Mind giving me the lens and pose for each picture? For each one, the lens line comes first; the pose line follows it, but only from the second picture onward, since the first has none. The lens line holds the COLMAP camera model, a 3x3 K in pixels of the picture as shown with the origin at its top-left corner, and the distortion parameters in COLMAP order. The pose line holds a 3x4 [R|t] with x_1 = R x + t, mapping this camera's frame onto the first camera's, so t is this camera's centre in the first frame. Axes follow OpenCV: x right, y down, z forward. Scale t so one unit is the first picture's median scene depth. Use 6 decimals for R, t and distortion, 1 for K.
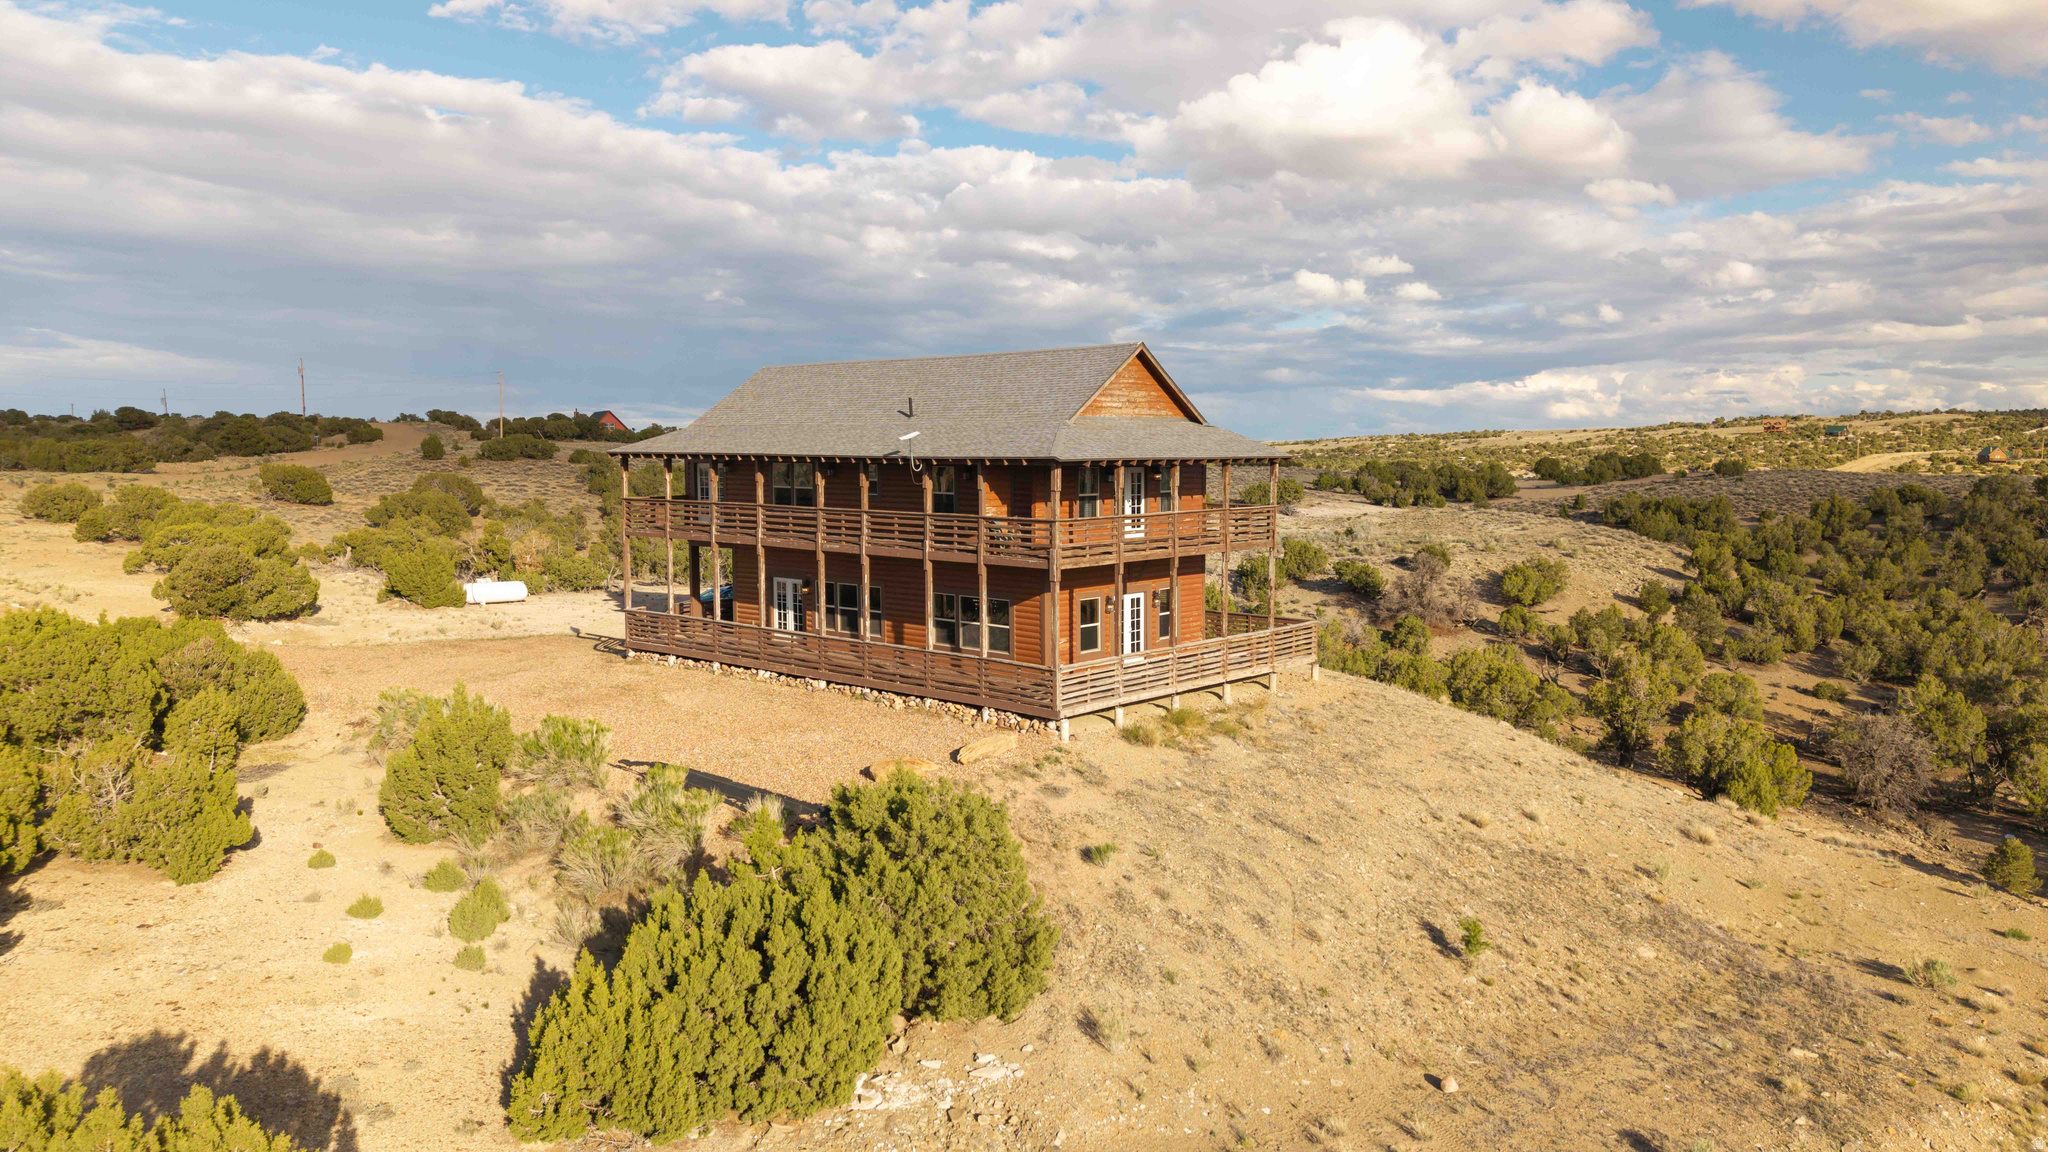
lens RADIAL K [[1360.1, 0, 1016.4], [0, 1360.1, 567.6], [0, 0, 1]] dist [0.062100, -0.054865]
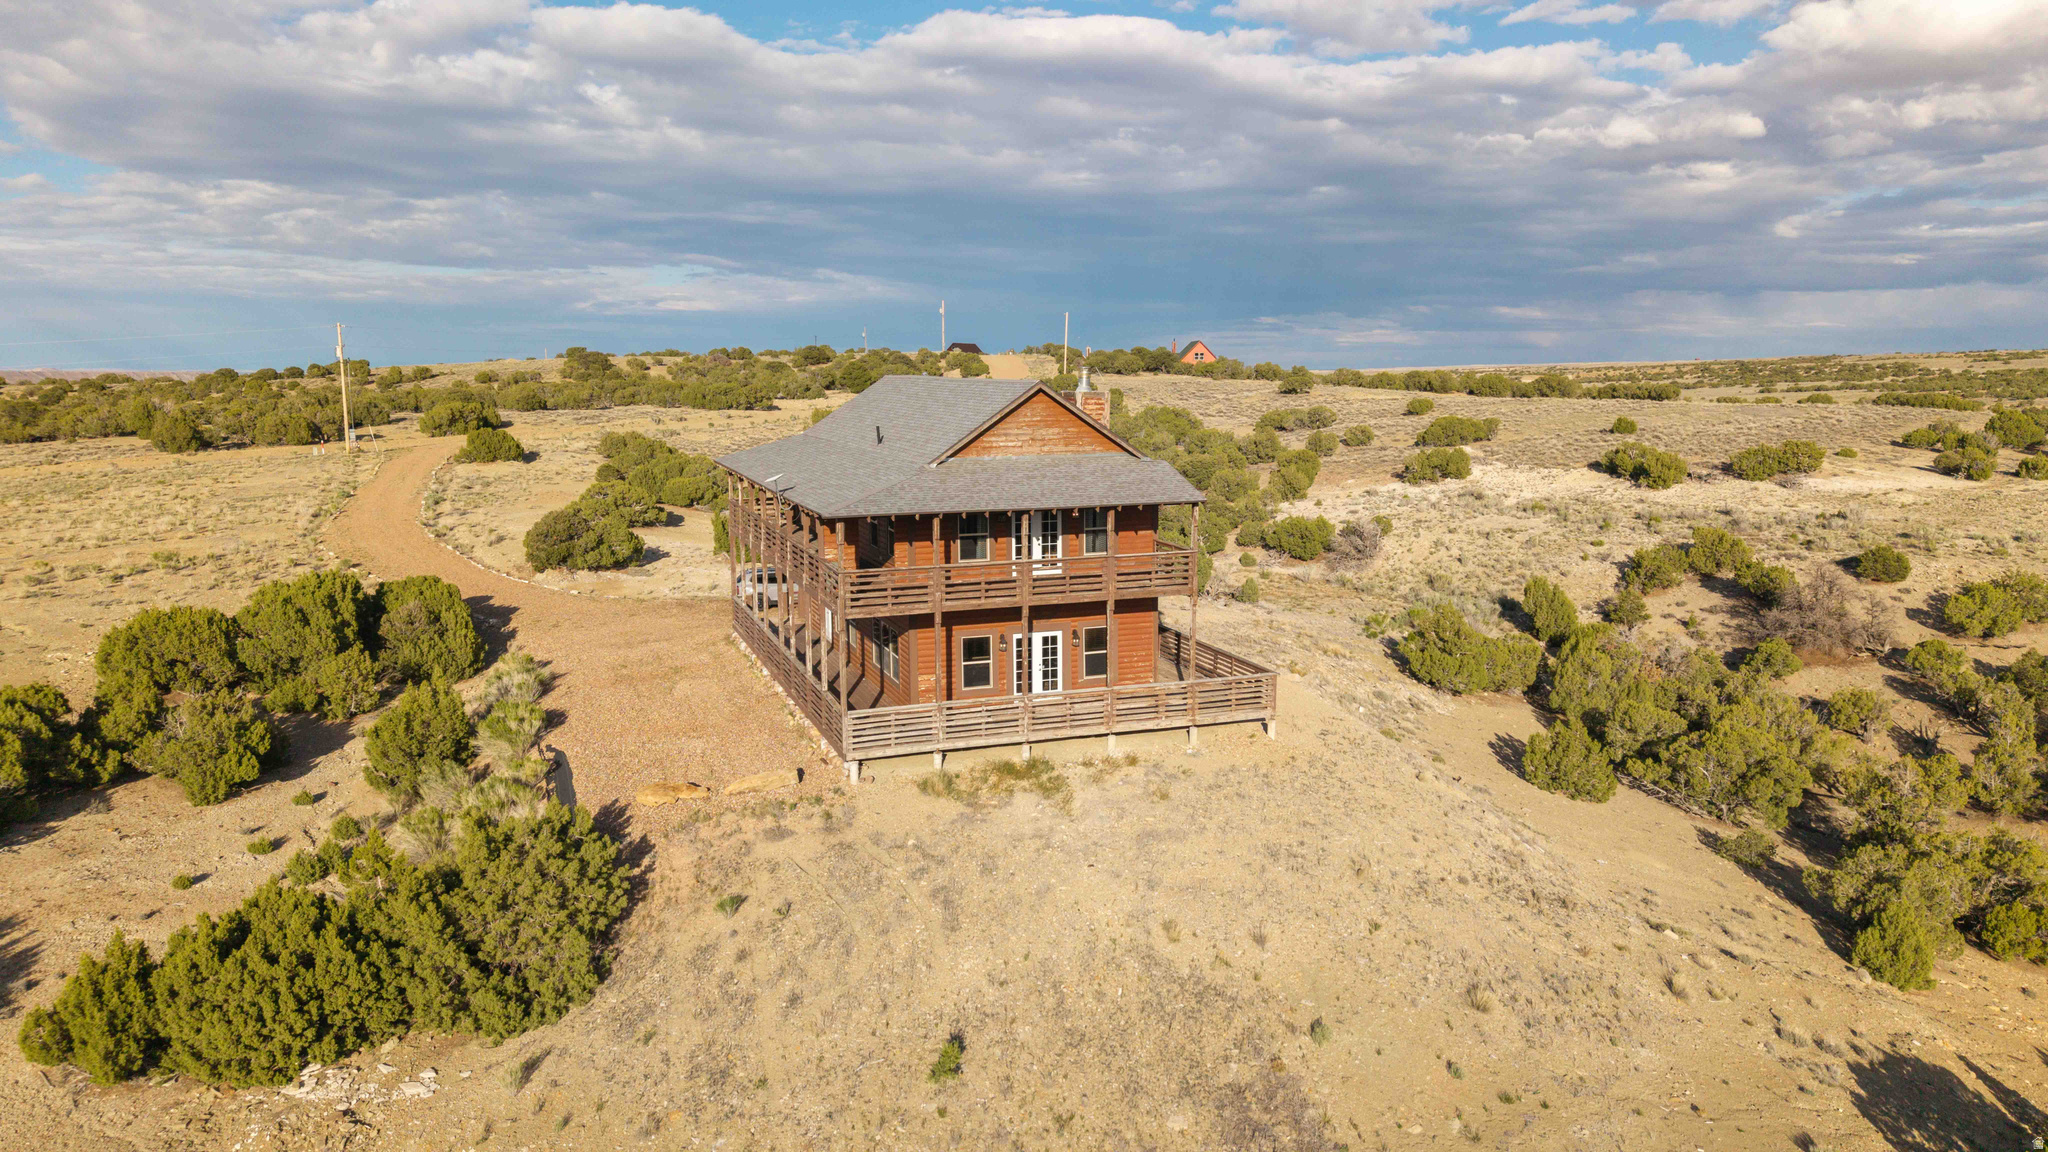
lens RADIAL K [[1360.1, 0, 1025.5], [0, 1360.1, 546.1], [0, 0, 1]] dist [0.062100, -0.054865]
pose [[0.882973, 0.062163, -0.465289, 0.606347], [-0.038716, 0.997460, 0.059790, -0.116709], [0.467824, -0.034778, 0.883137, 0.137183]]
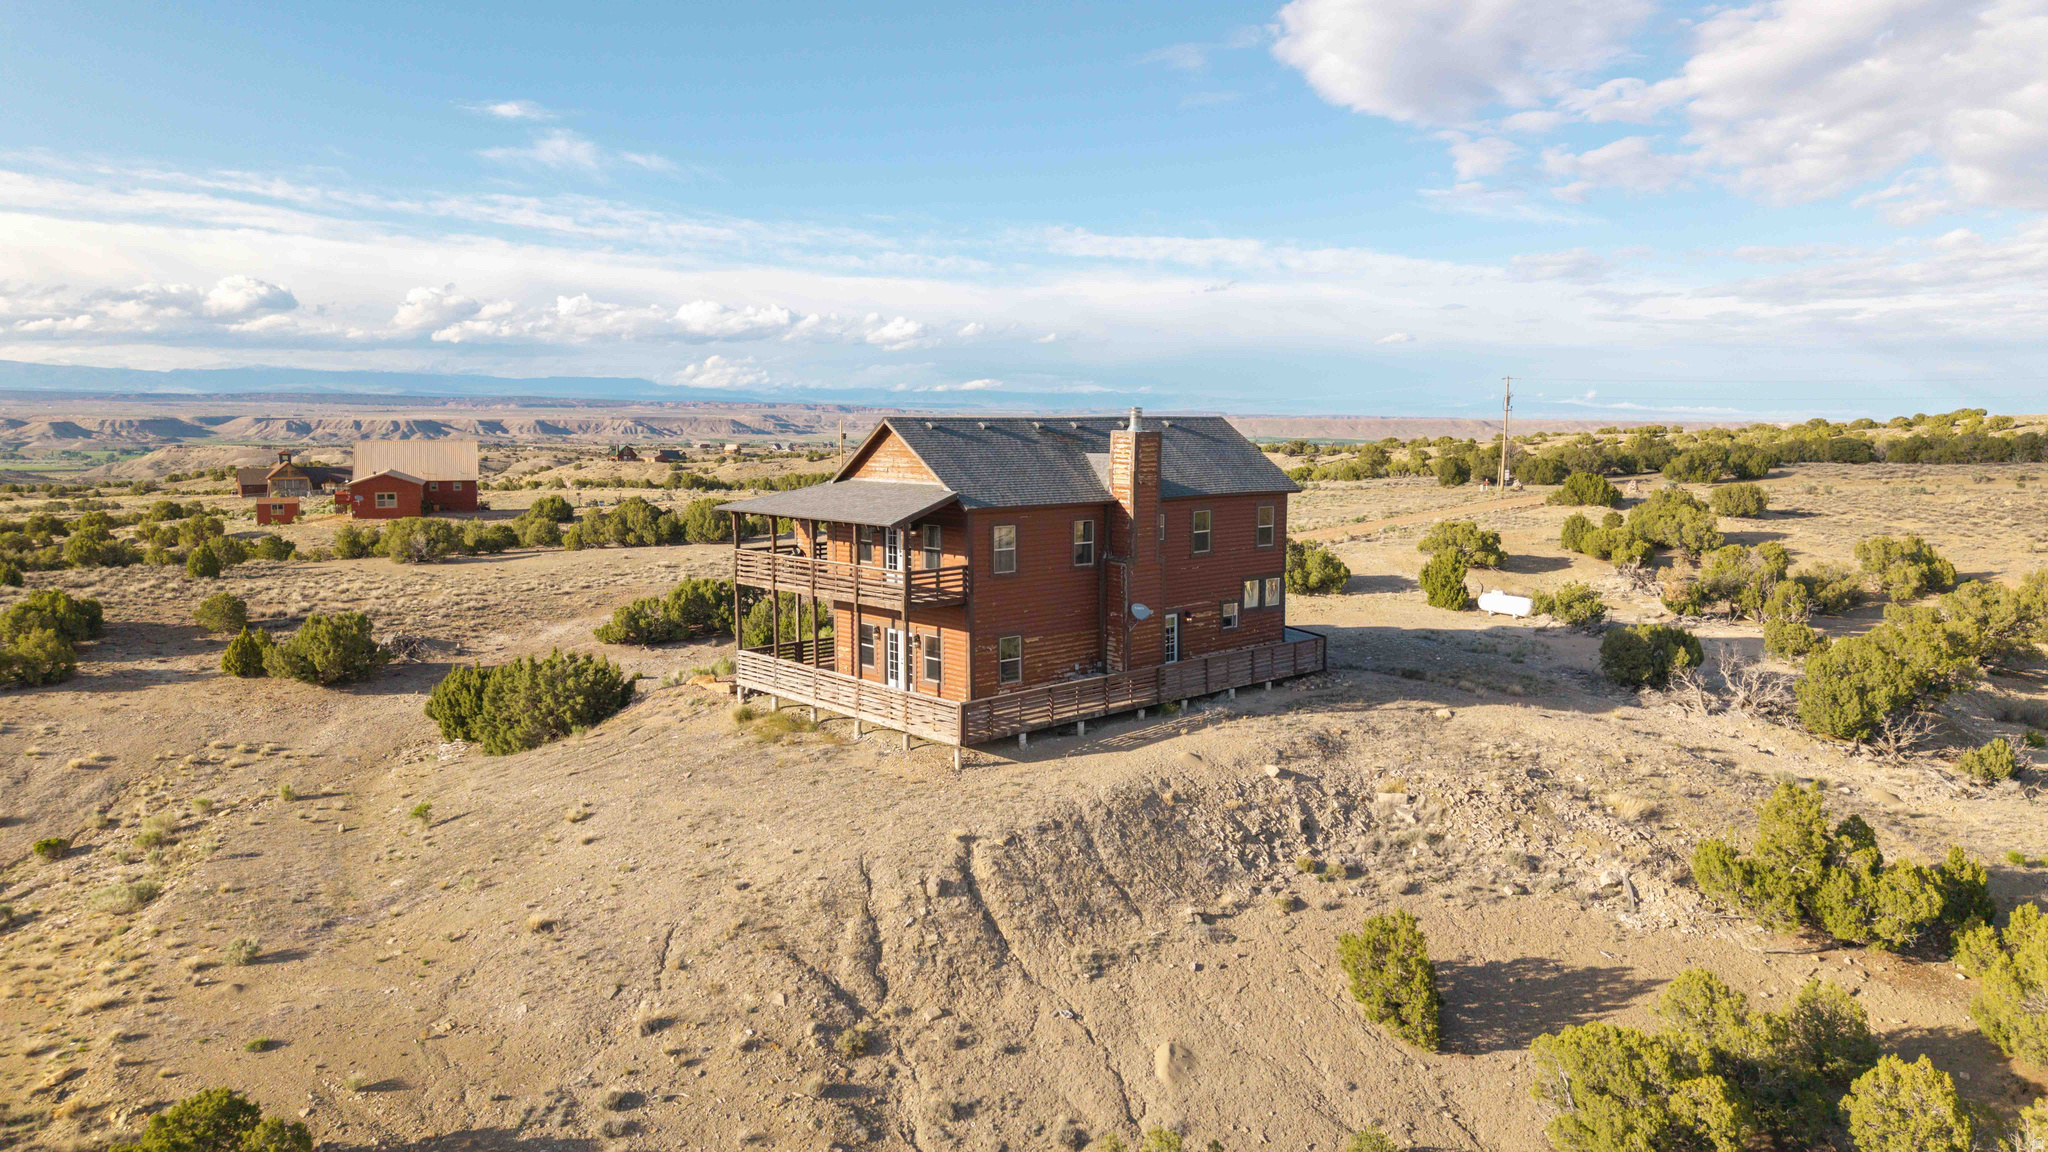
lens RADIAL K [[1360.1, 0, 1027.1], [0, 1360.1, 595.2], [0, 0, 1]] dist [0.062100, -0.054865]
pose [[-0.107633, 0.129141, -0.985768, 1.380605], [-0.080879, 0.987104, 0.138147, -0.204834], [0.990895, 0.094597, -0.095800, 1.394829]]
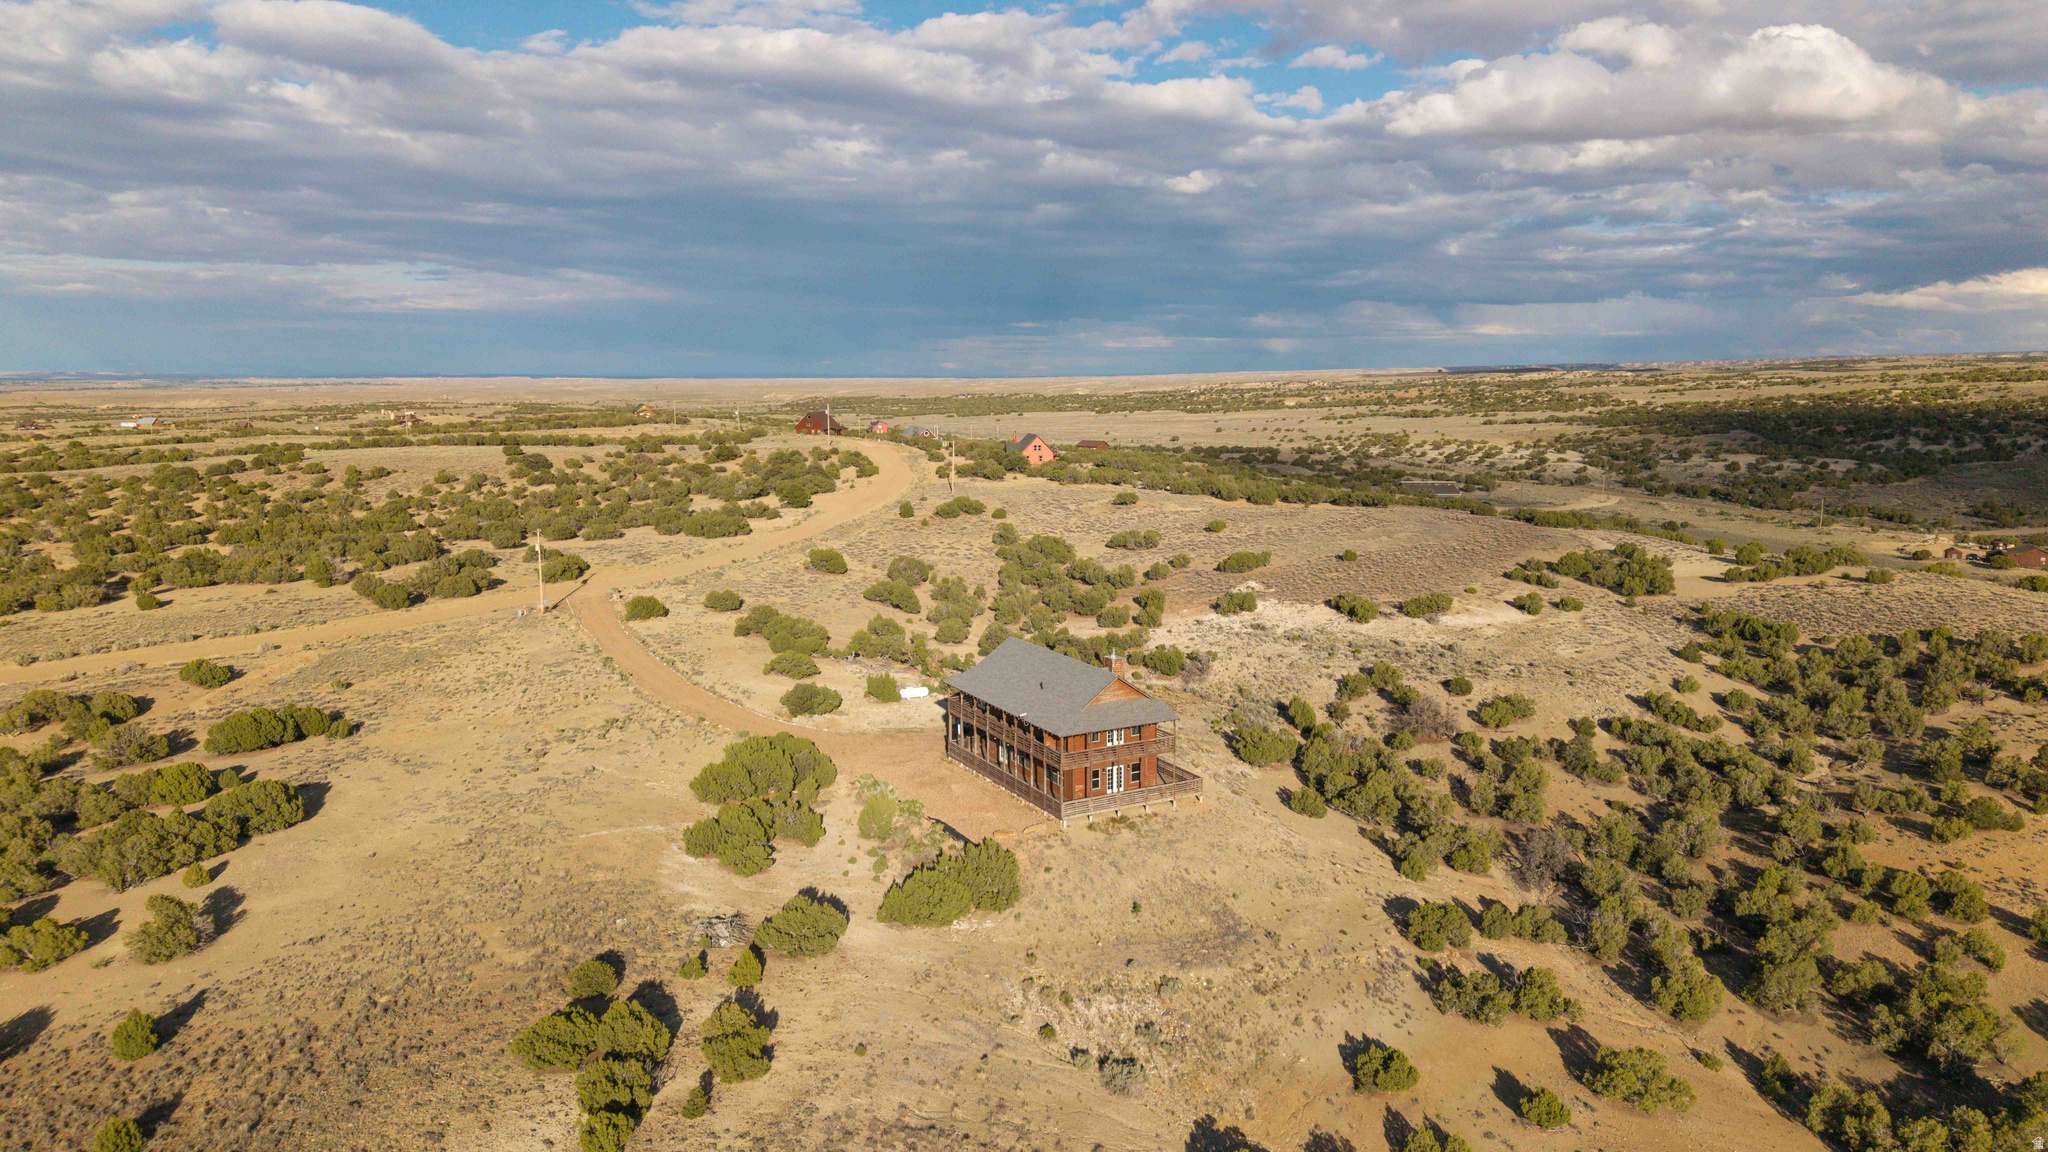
lens RADIAL K [[1360.1, 0, 1019.7], [0, 1360.1, 544.4], [0, 0, 1]] dist [0.062100, -0.054865]
pose [[0.944774, 0.046263, -0.324441, 0.847647], [-0.030949, 0.998157, 0.052205, -0.618812], [0.326258, -0.039281, 0.944464, -1.756760]]
